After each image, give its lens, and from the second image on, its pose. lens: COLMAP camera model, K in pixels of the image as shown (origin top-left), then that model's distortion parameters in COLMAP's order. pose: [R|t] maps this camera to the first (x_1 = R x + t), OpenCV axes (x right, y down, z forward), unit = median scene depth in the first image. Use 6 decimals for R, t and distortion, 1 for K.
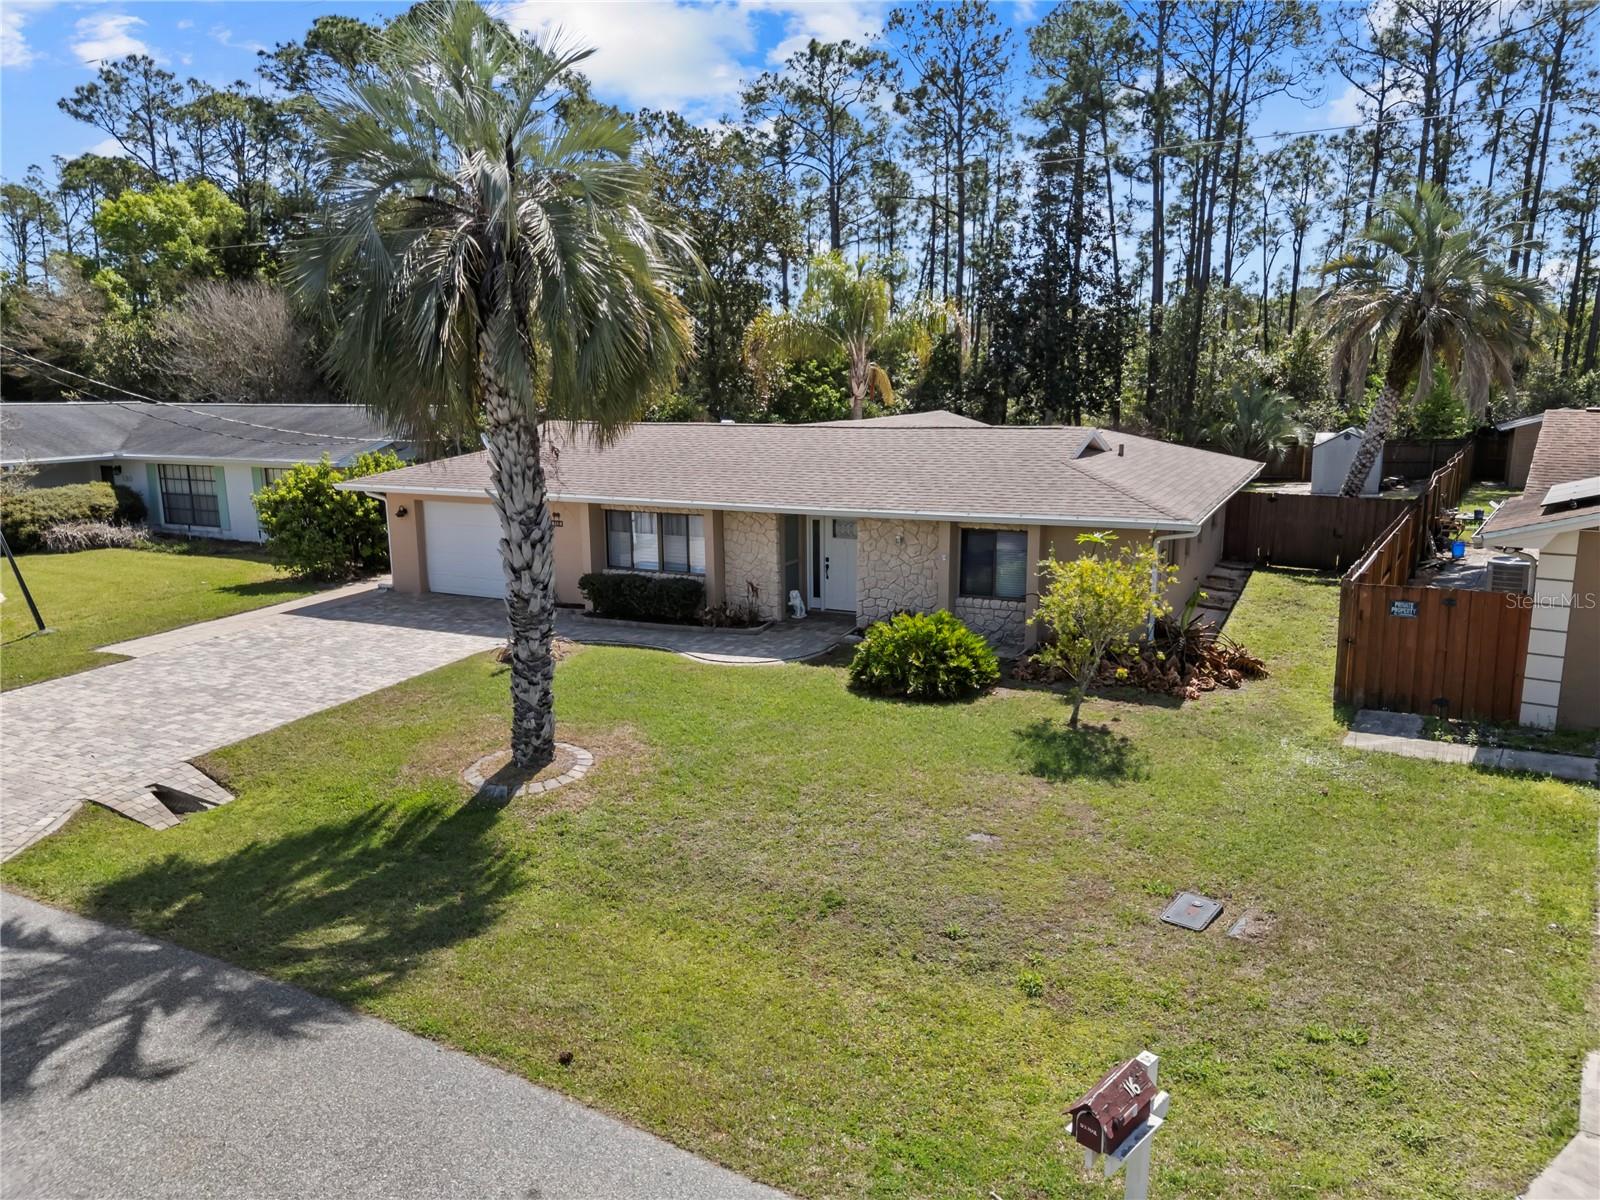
lens RADIAL K [[1126.4, 0, 796.2], [0, 1126.4, 603.8], [0, 0, 1]] dist [0.062158, -0.069820]
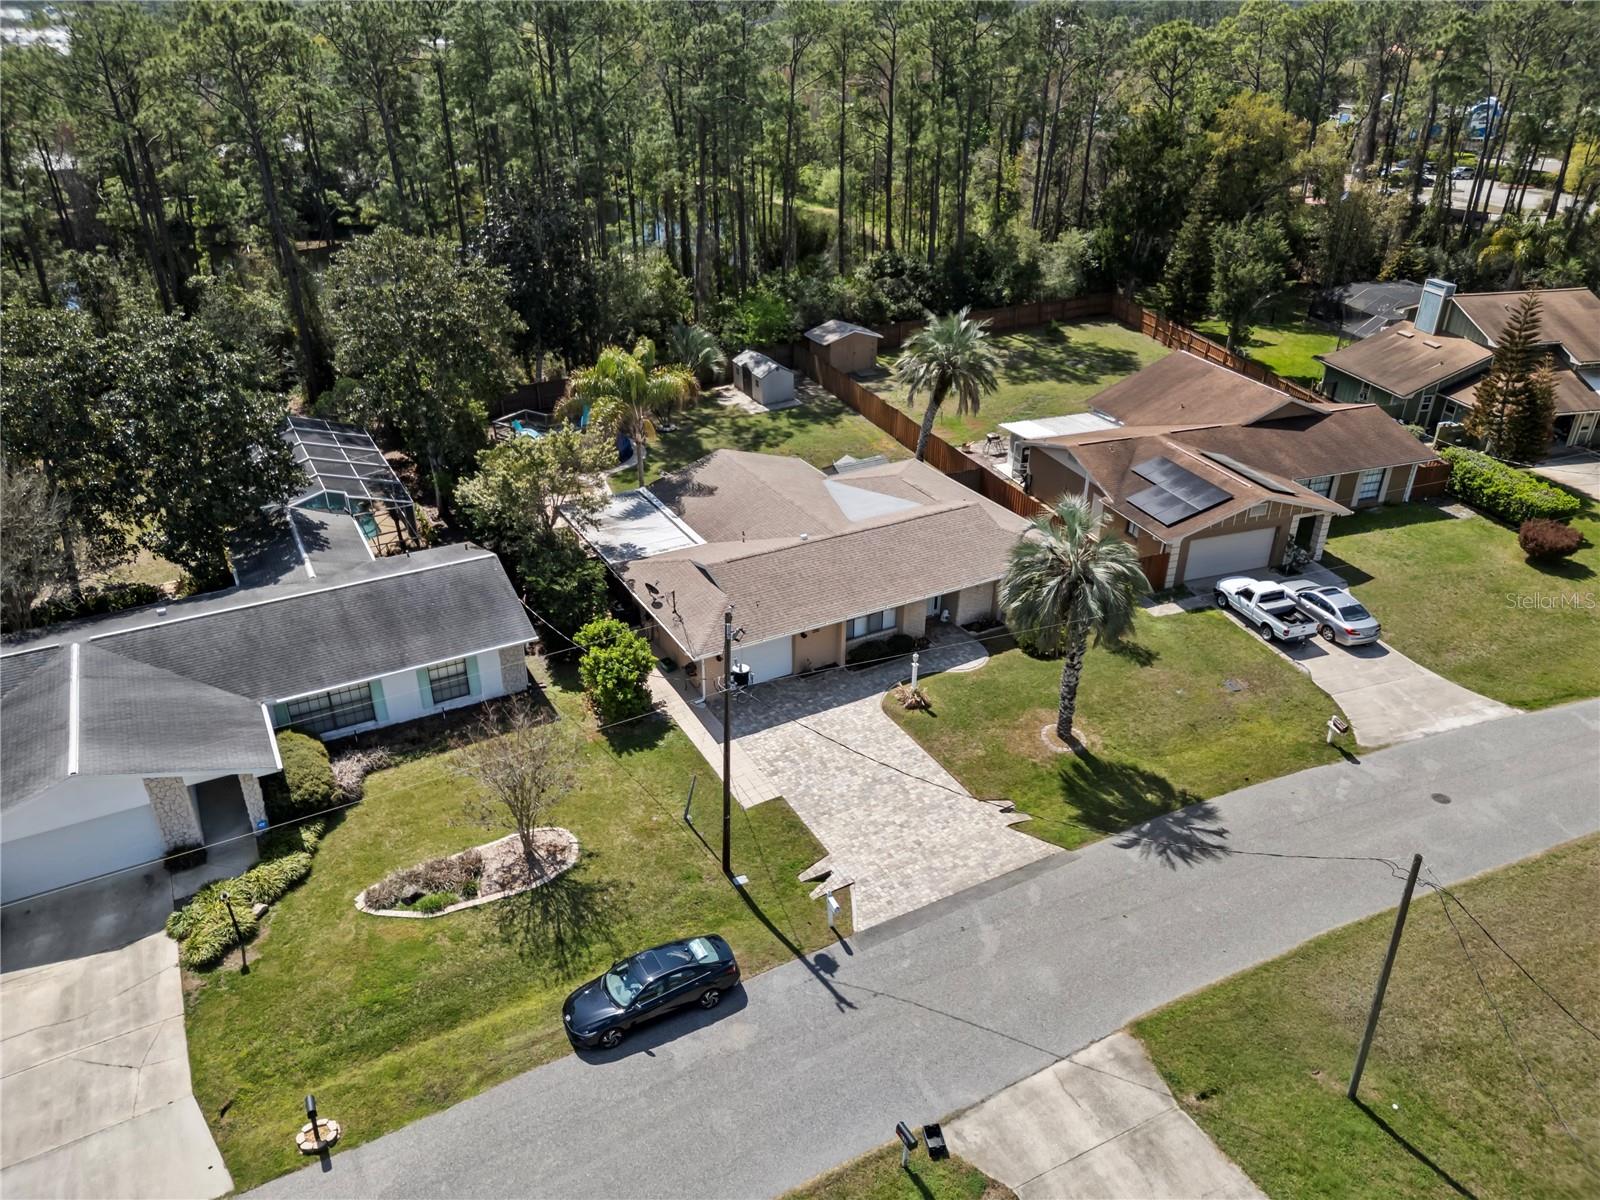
lens RADIAL K [[1126.4, 0, 796.2], [0, 1126.4, 603.8], [0, 0, 1]] dist [0.062158, -0.069820]
pose [[0.571642, -0.375753, 0.729408, -2.288648], [0.150123, 0.921867, 0.357246, -1.138559], [-0.806653, -0.094715, 0.583387, -0.058224]]
